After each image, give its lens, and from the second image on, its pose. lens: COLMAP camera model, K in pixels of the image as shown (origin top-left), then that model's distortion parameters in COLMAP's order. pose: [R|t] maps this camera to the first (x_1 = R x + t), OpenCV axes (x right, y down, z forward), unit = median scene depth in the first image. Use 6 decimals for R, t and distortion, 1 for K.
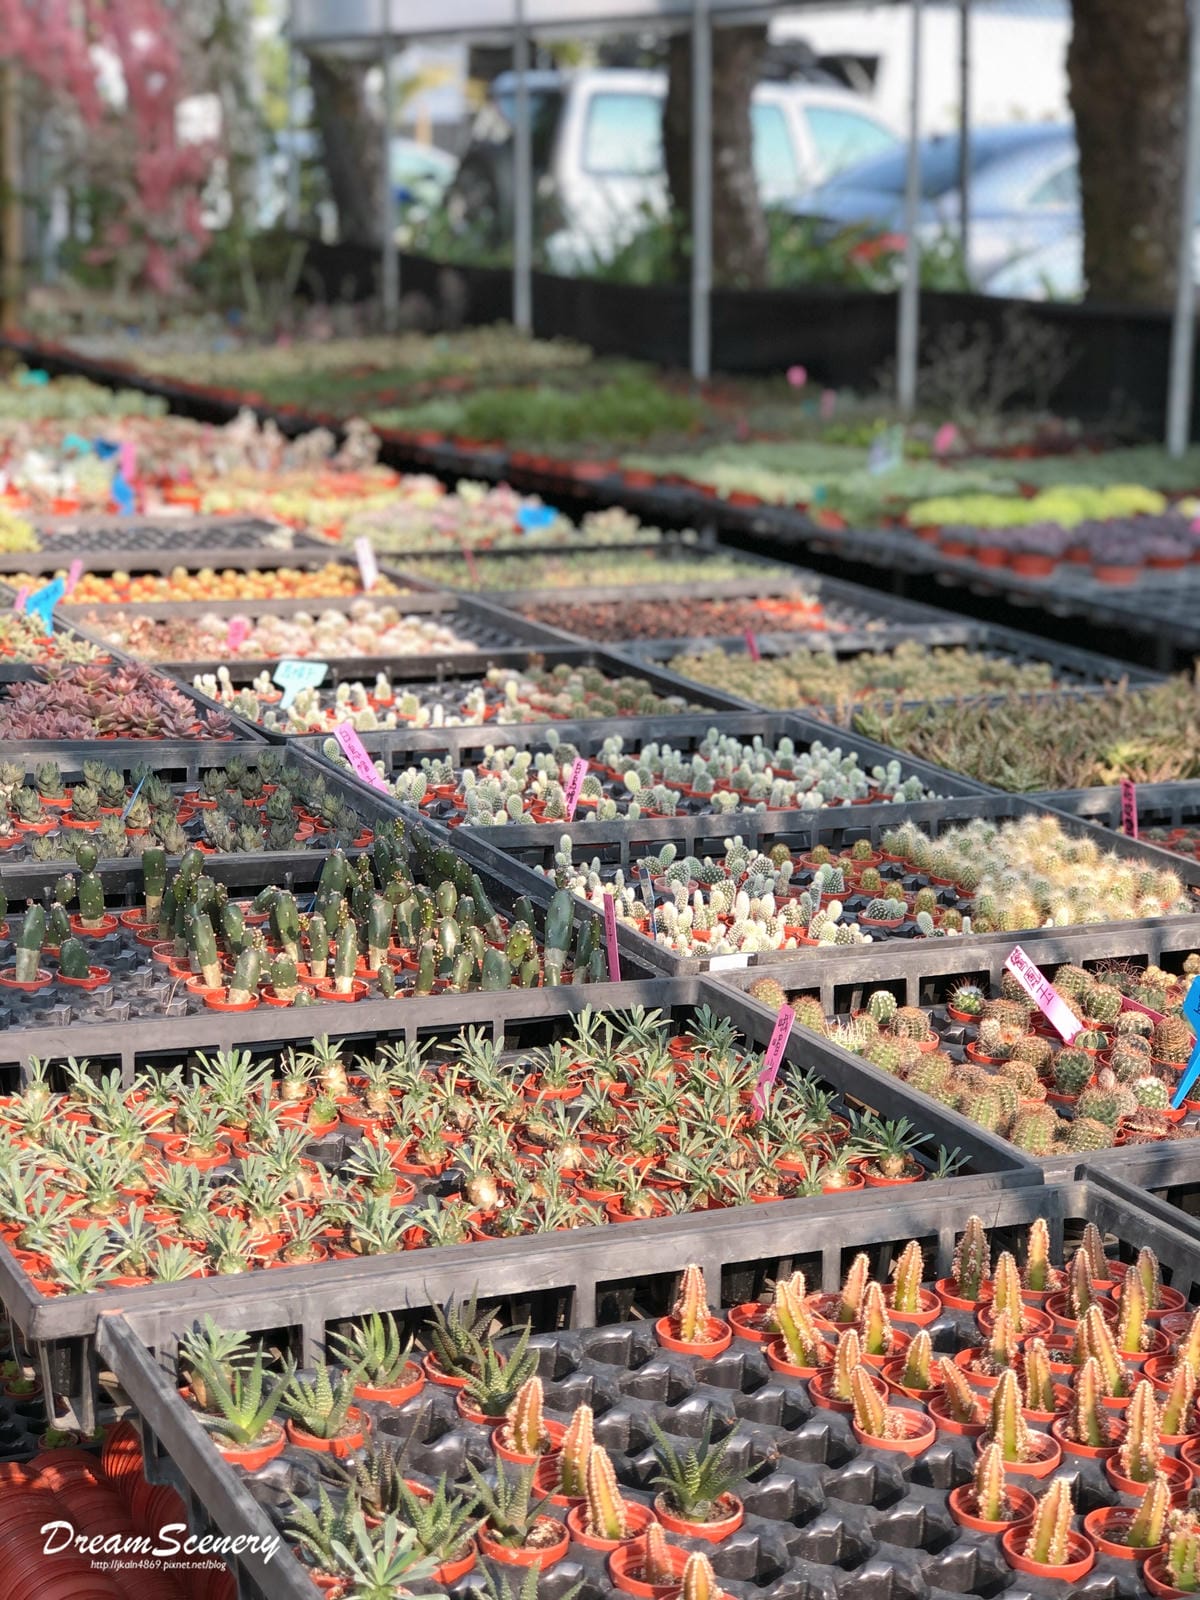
lens RADIAL K [[2753.2, 0, 600.0], [0, 2753.2, 800.0], [0, 0, 1]] dist [0.000443, 0.158777]
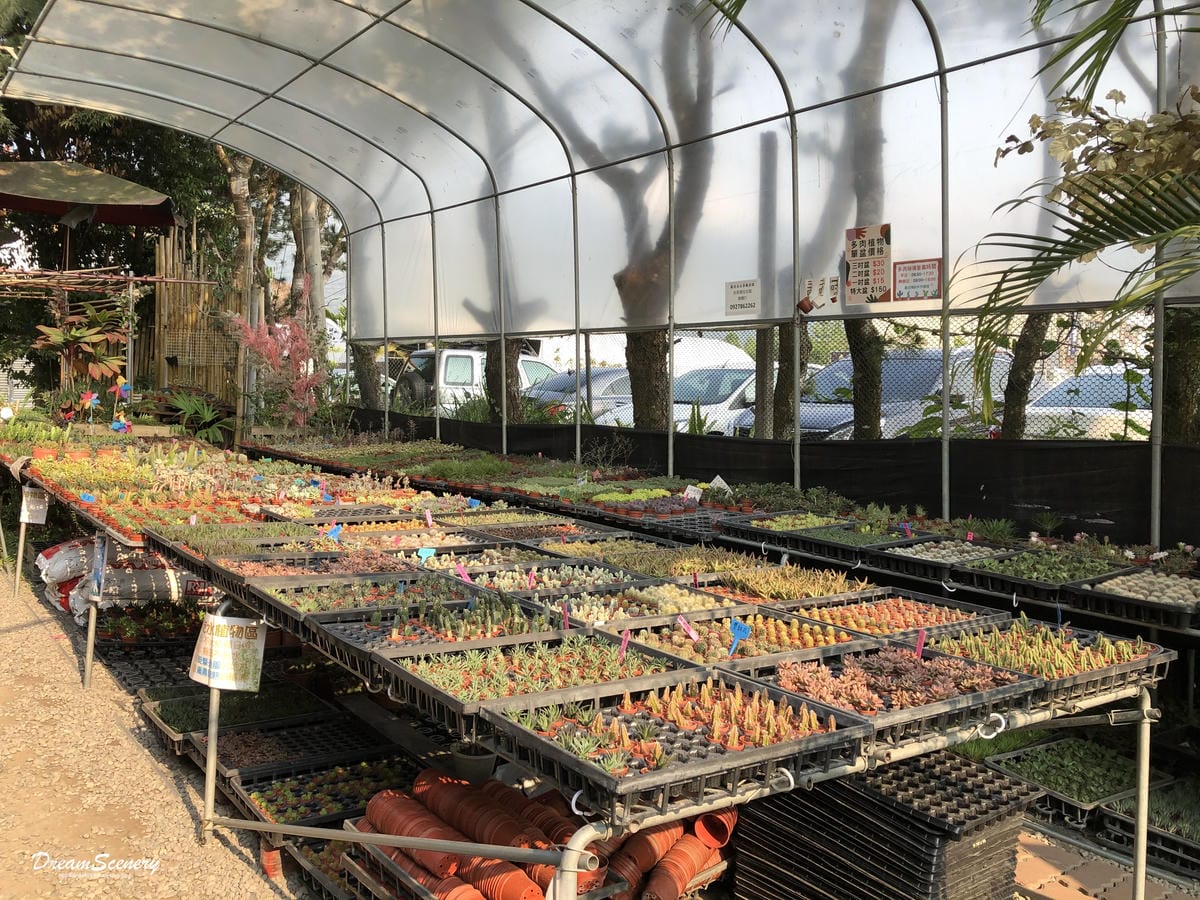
lens RADIAL K [[1070.2, 0, 600.0], [0, 1070.2, 450.0], [0, 0, 1]] dist [0.074740, -0.223226]
pose [[0.984422, -0.016668, 0.175030, -0.114896], [0.043353, 0.987770, -0.149768, 0.028025], [-0.170393, 0.155023, 0.973105, -0.218635]]
